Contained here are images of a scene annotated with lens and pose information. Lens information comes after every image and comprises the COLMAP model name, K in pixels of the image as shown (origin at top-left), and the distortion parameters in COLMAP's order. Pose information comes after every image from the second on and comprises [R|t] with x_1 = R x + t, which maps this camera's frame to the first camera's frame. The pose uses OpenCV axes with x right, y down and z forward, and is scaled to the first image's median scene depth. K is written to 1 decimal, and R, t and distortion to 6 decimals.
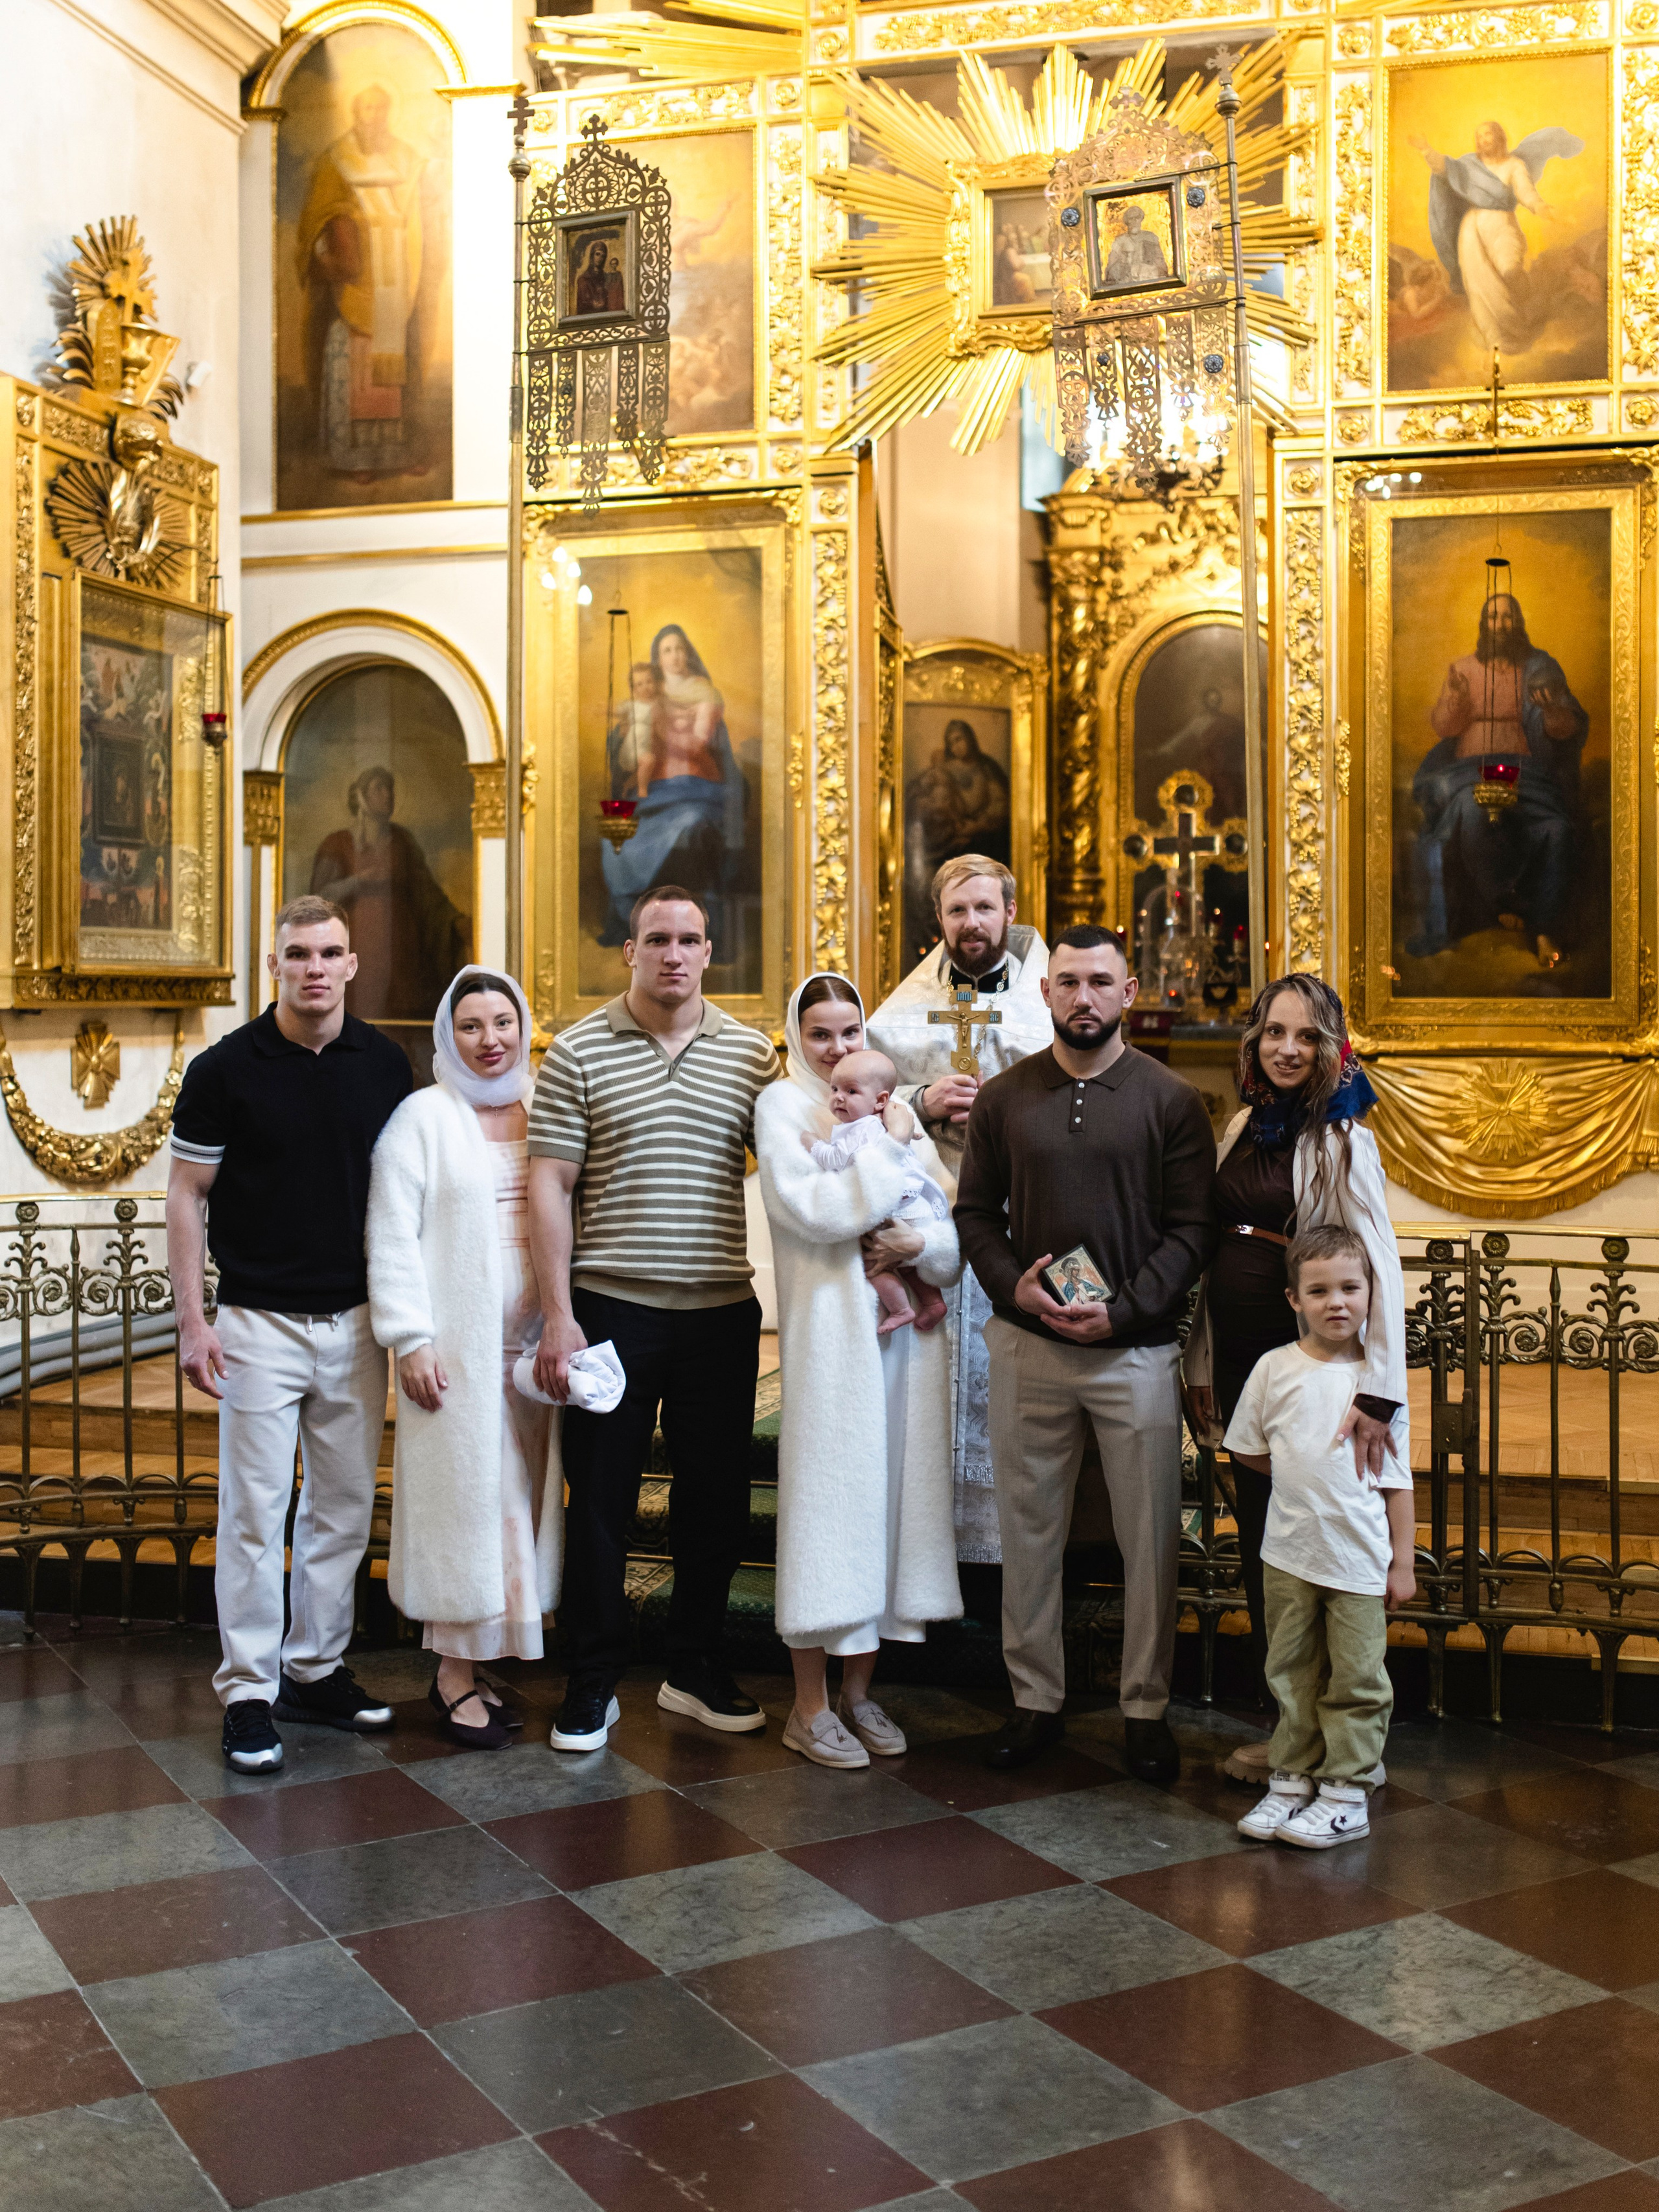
lens RADIAL K [[2336.4, 0, 837.4], [0, 2336.4, 984.4], [0, 0, 1]] dist [-0.009534, -0.012515]
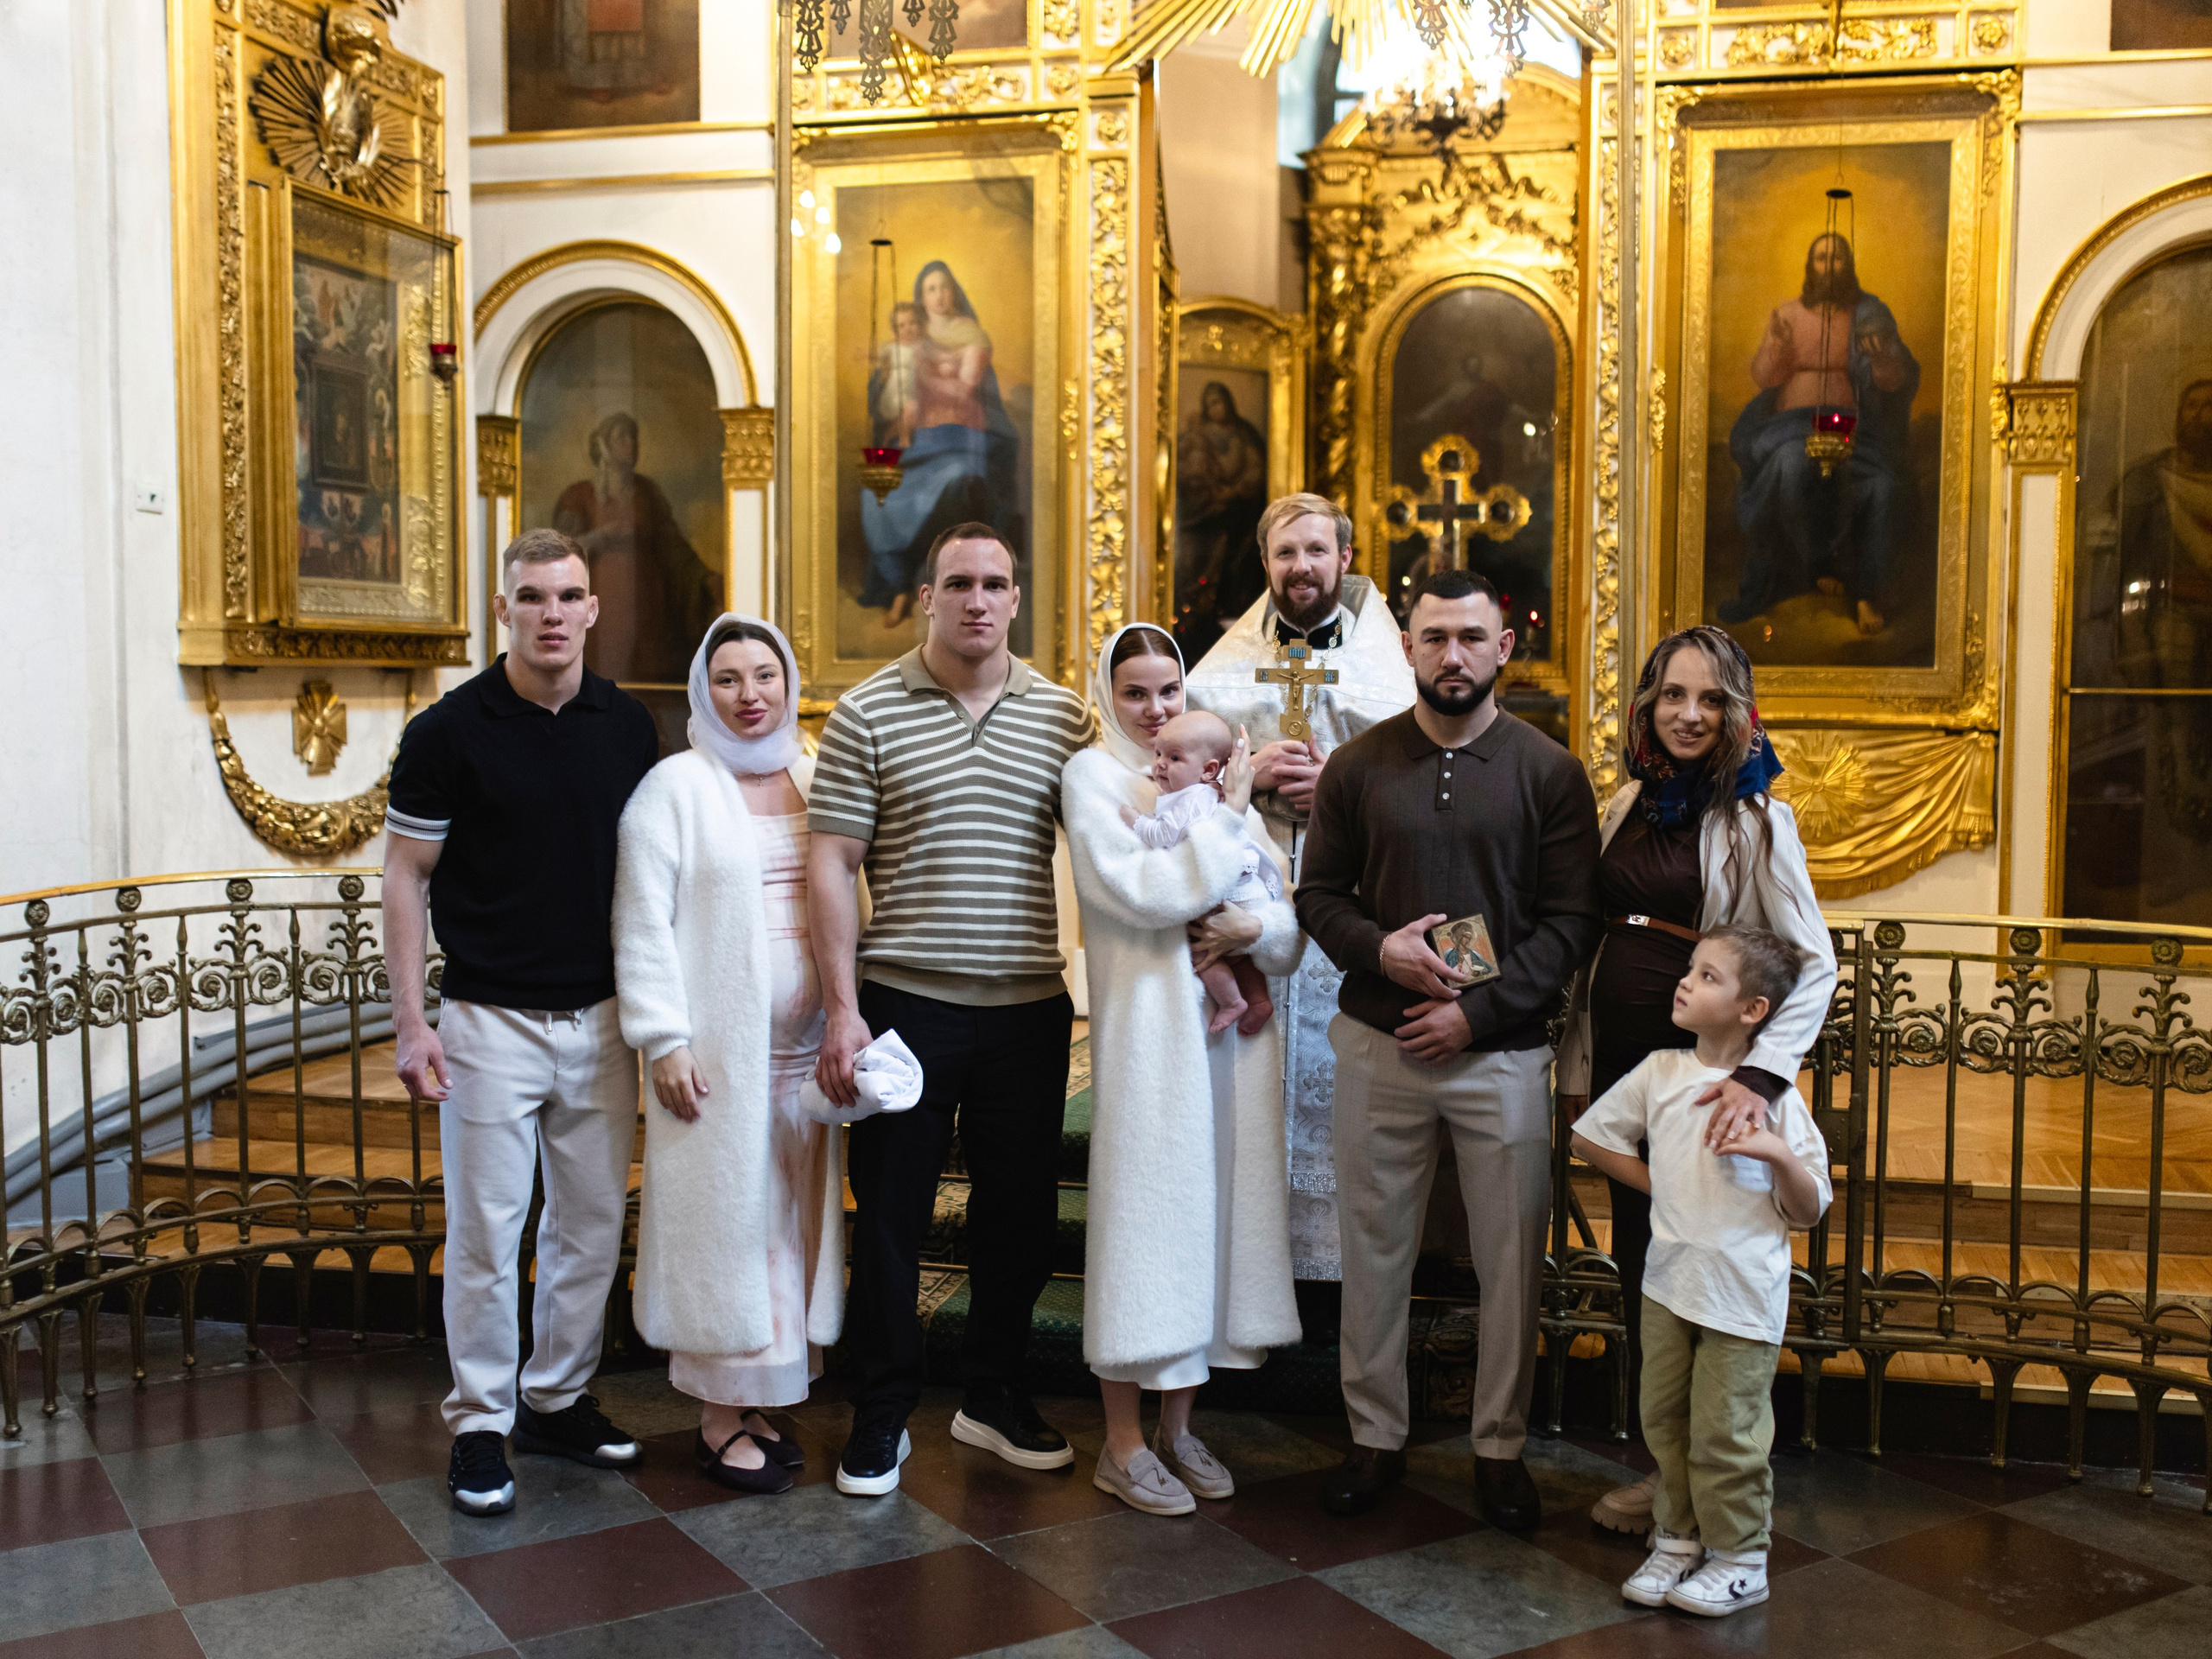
lens RADIAL K [[2198.3, 0, 1106.0], [0, 2198.3, 829.5], [0, 0, 1]] dist [-0.005088, -0.001778]
pose [[0.999597, 0.004878, 0.027982, -0.029967], [-0.006970, 0.997146, 0.075169, 0.006828], [-0.027535, -0.075333, 0.996778, 0.118376]]
